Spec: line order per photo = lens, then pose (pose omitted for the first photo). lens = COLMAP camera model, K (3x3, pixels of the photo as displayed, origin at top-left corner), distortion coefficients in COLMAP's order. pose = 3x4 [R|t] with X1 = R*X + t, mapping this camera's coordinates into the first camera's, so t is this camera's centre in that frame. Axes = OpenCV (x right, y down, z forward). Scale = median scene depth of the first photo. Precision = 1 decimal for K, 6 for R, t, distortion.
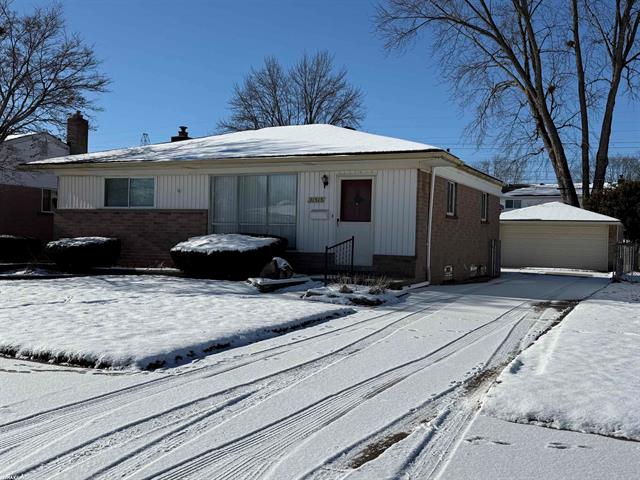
lens RADIAL K [[709.5, 0, 320.0], [0, 709.5, 240.0], [0, 0, 1]] dist [0.066287, -0.009363]
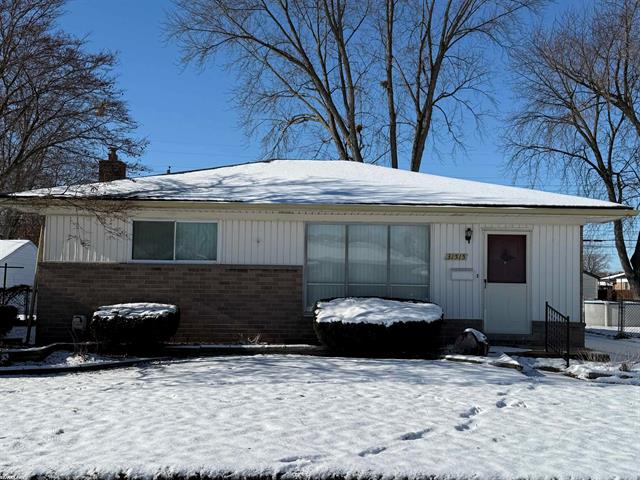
lens RADIAL K [[802.0, 0, 320.0], [0, 802.0, 240.0], [0, 0, 1]] dist [0.162586, -0.006305]
pose [[0.884098, 0.017701, 0.466967, -0.597636], [0.004383, 0.998924, -0.046163, -0.032602], [-0.467281, 0.042860, 0.883069, 0.222997]]
